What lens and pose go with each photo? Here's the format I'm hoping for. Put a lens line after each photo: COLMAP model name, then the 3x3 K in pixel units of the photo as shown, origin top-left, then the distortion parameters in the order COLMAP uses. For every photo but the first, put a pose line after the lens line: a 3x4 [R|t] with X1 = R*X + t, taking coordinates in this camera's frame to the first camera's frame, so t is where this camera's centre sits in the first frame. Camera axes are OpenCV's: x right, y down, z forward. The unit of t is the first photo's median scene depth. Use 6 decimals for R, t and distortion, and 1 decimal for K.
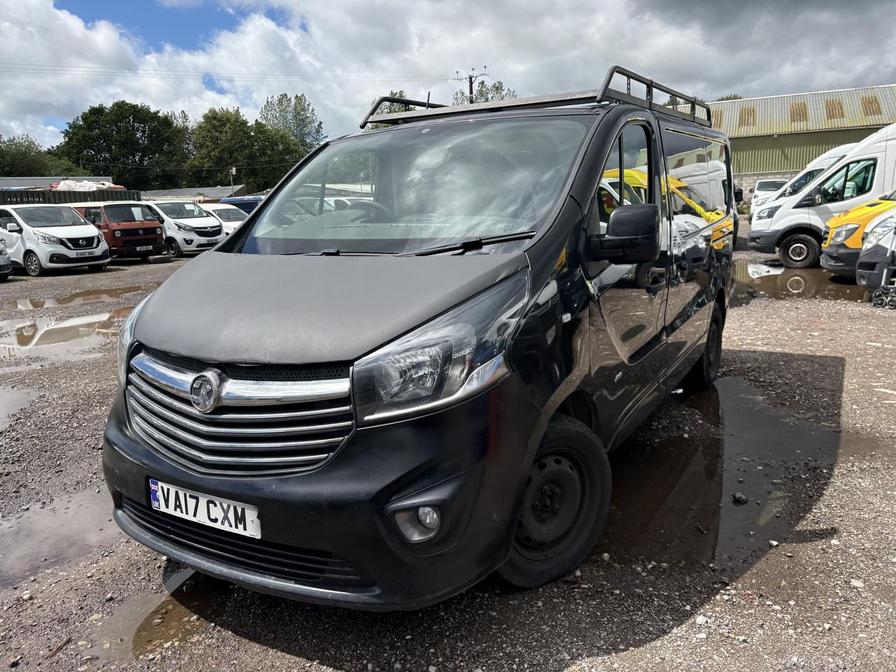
lens RADIAL K [[781.0, 0, 448.0], [0, 781.0, 336.0], [0, 0, 1]] dist [0.027573, -0.004093]
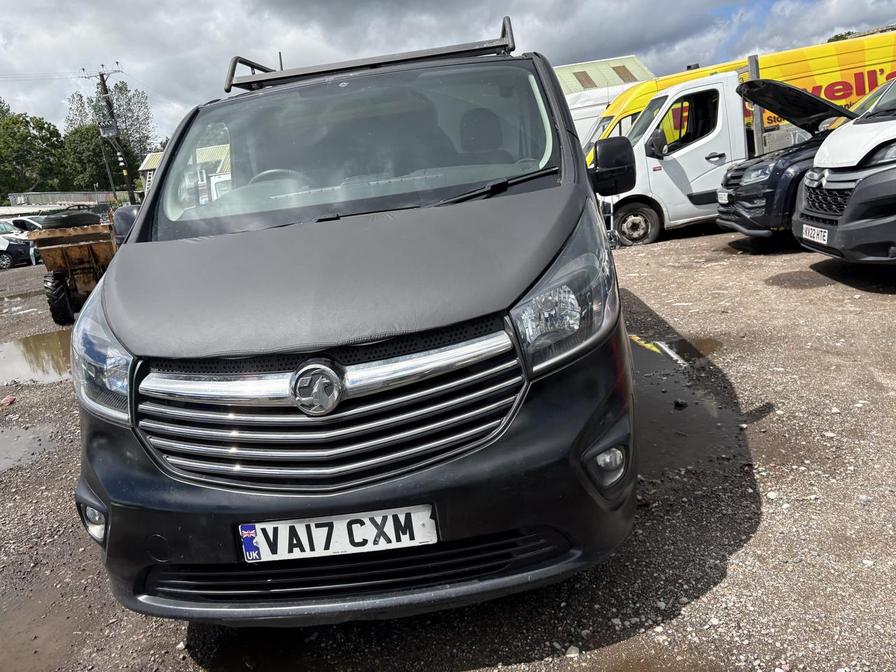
lens RADIAL K [[781.0, 0, 448.0], [0, 781.0, 336.0], [0, 0, 1]] dist [0.027573, -0.004093]
pose [[0.848531, -0.179994, 0.497591, -0.571972], [0.189364, 0.981383, 0.032078, 0.018934], [-0.494101, 0.067007, 0.866819, 0.247739]]
